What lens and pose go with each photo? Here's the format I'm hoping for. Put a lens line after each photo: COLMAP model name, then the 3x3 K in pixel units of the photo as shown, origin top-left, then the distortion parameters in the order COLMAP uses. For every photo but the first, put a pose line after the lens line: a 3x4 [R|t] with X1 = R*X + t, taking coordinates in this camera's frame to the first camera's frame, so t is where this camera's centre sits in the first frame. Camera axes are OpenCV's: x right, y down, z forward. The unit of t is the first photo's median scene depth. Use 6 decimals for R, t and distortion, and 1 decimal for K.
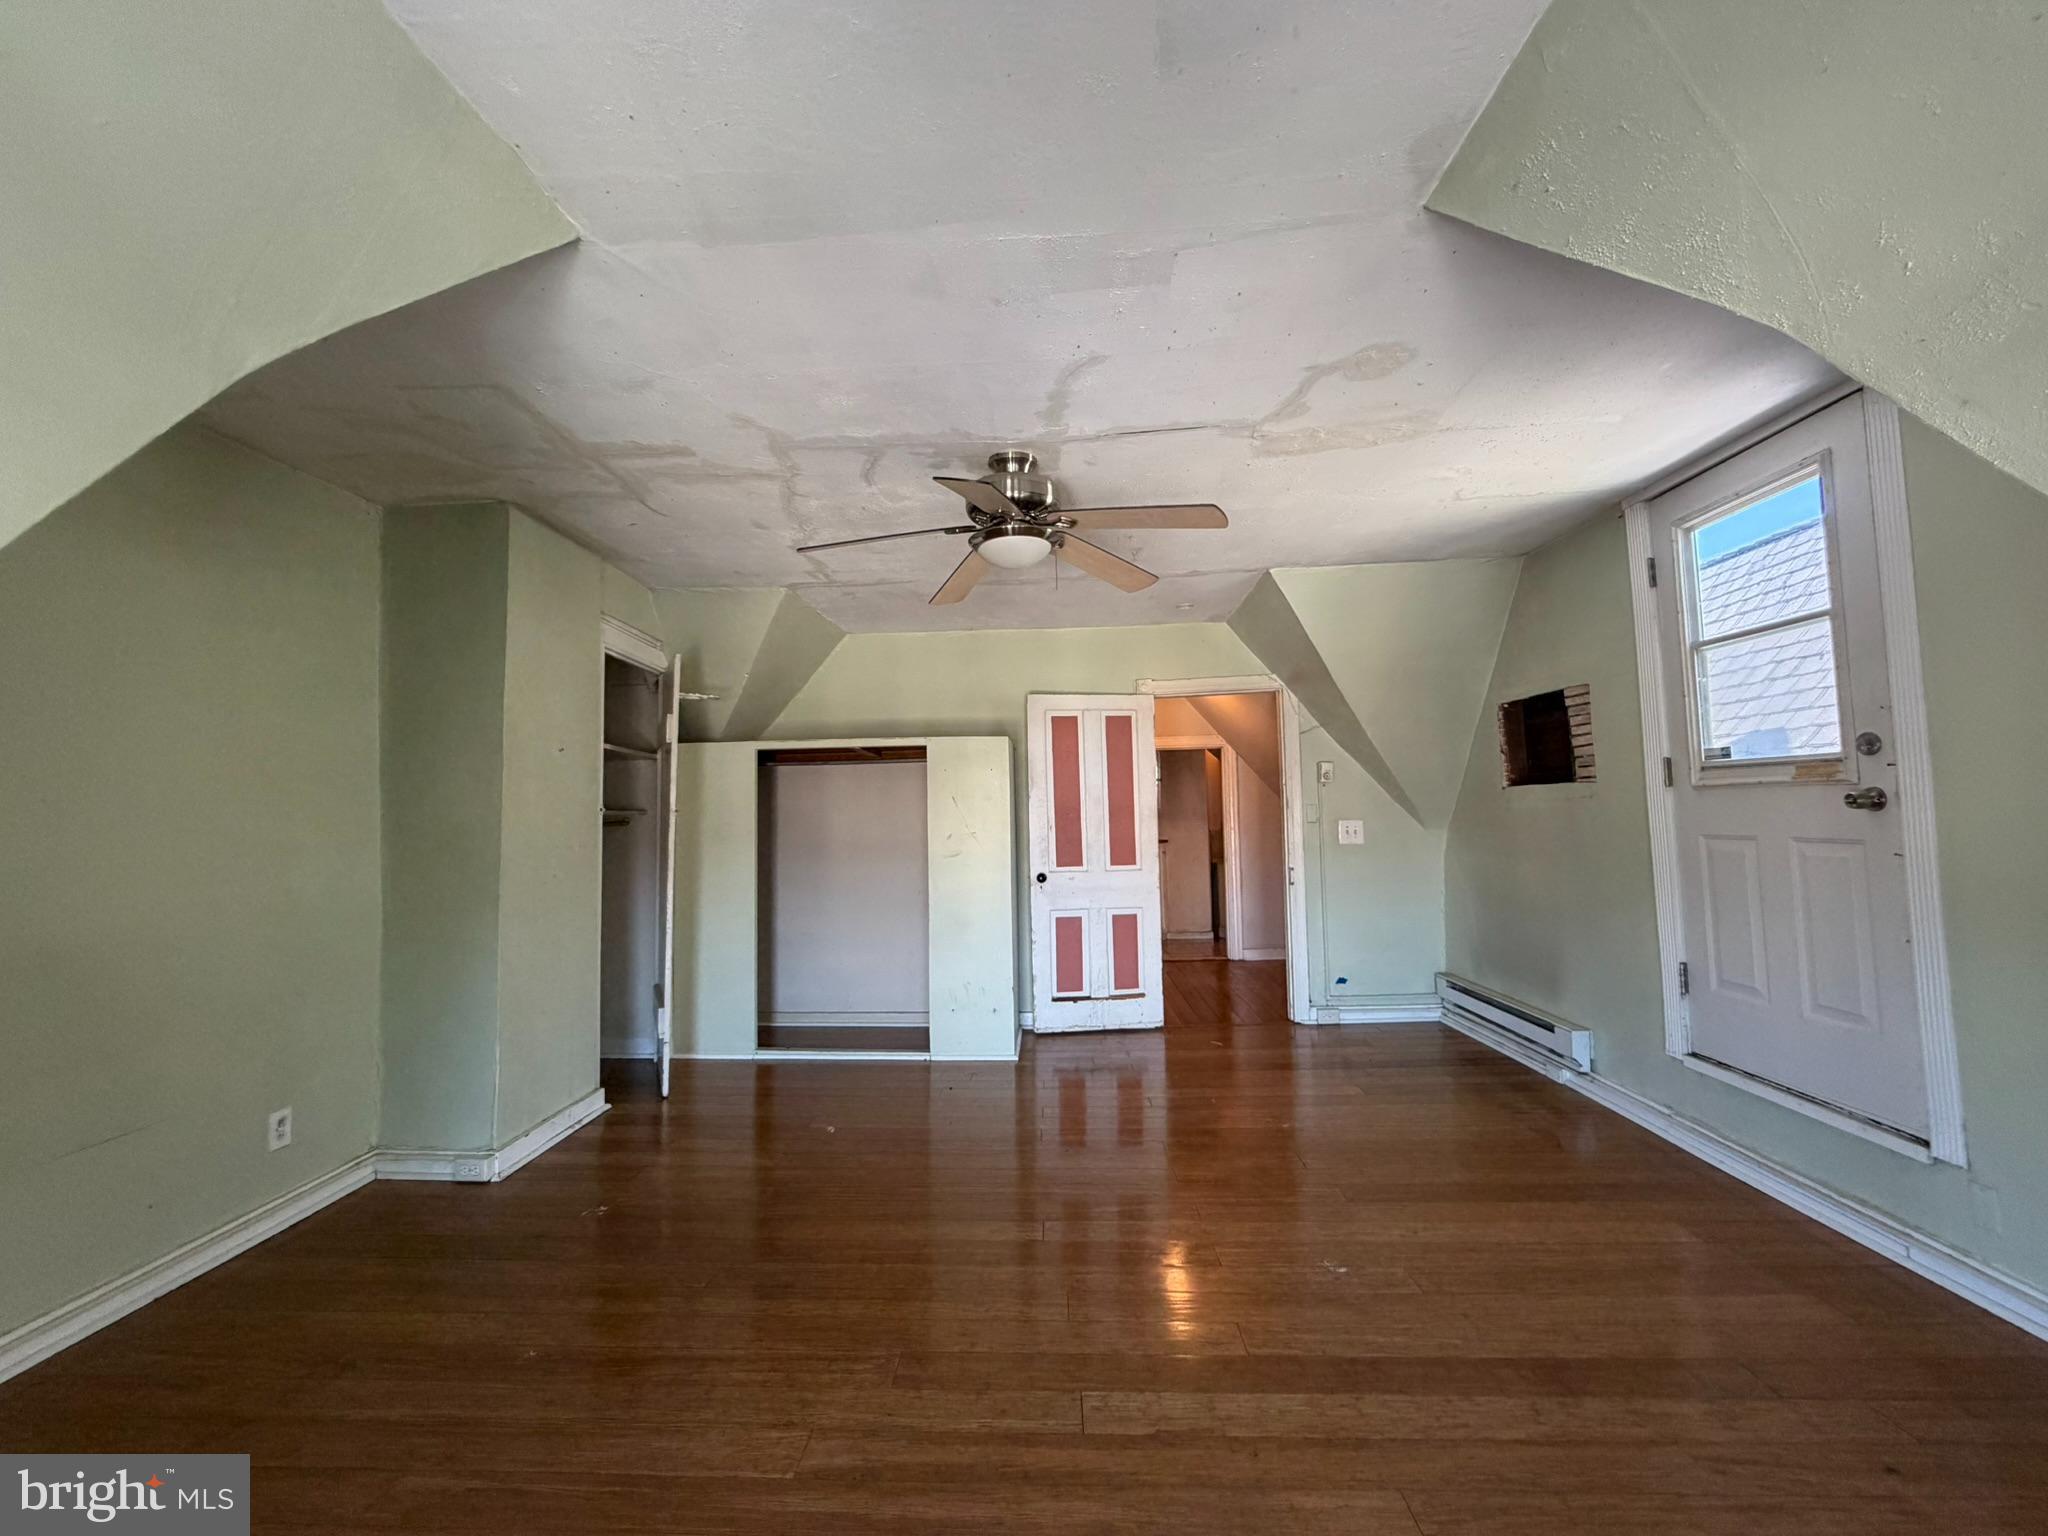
lens RADIAL K [[819.7, 0, 1013.9], [0, 819.7, 767.7], [0, 0, 1]] dist [0.001427, 0.000309]
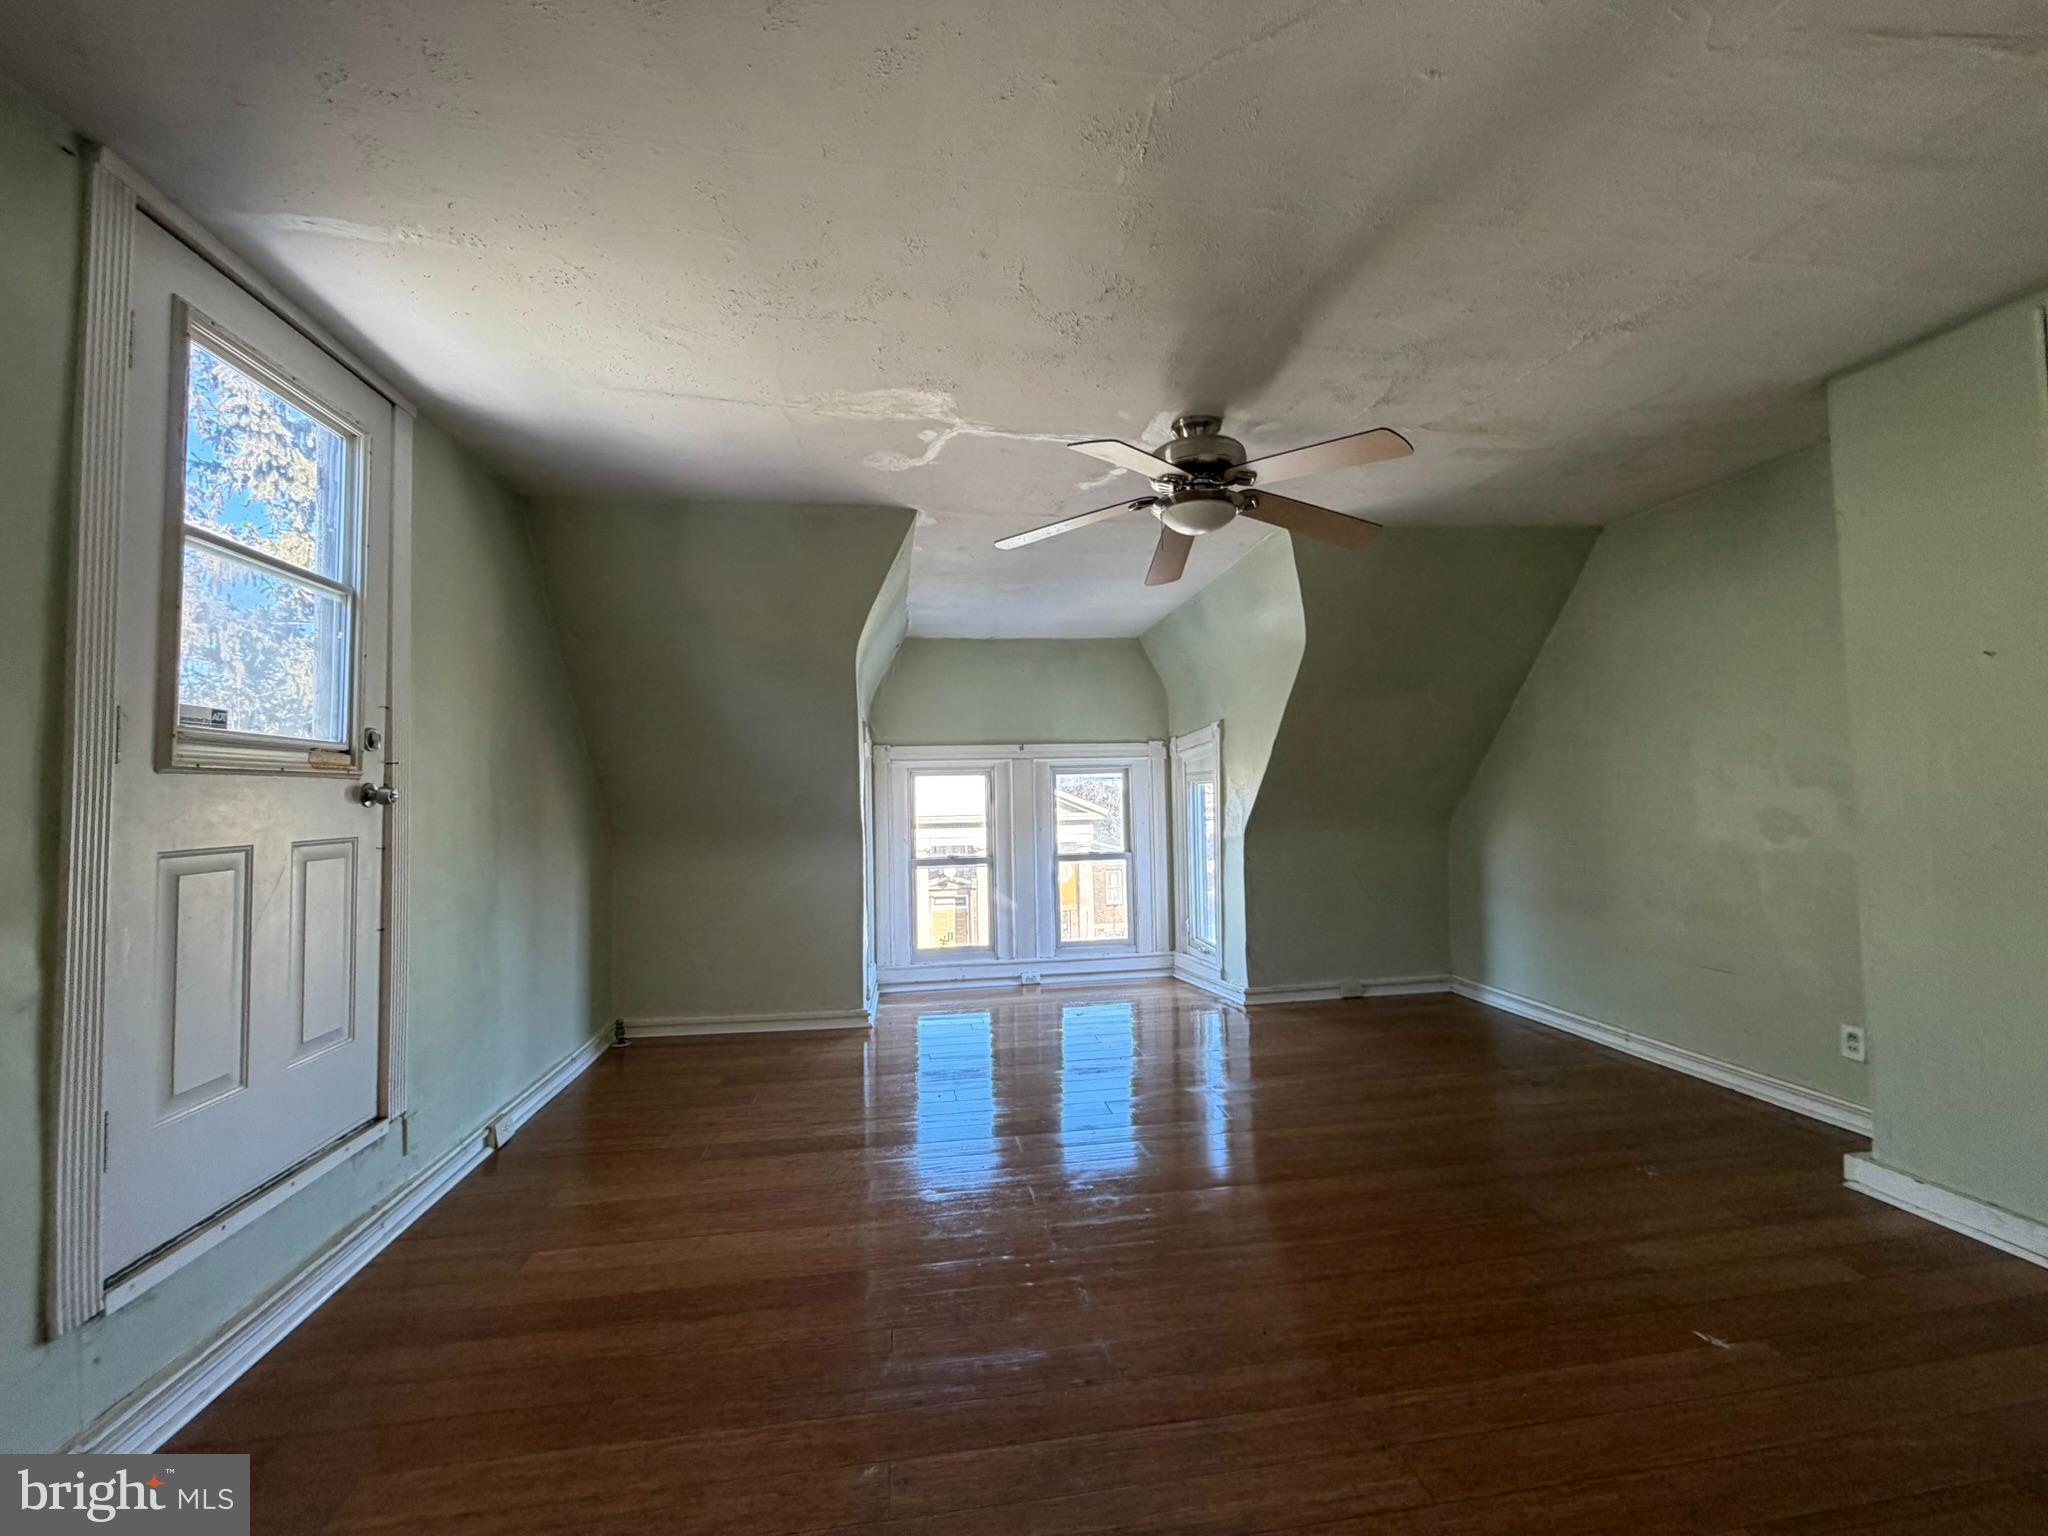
lens RADIAL K [[819.7, 0, 1021.9], [0, 819.7, 759.0], [0, 0, 1]] dist [0.001427, 0.000309]
pose [[-0.979126, 0.026396, -0.201533, 0.388039], [0.046106, 0.994528, -0.093743, 0.103019], [0.197956, -0.101078, -0.974985, 1.761446]]
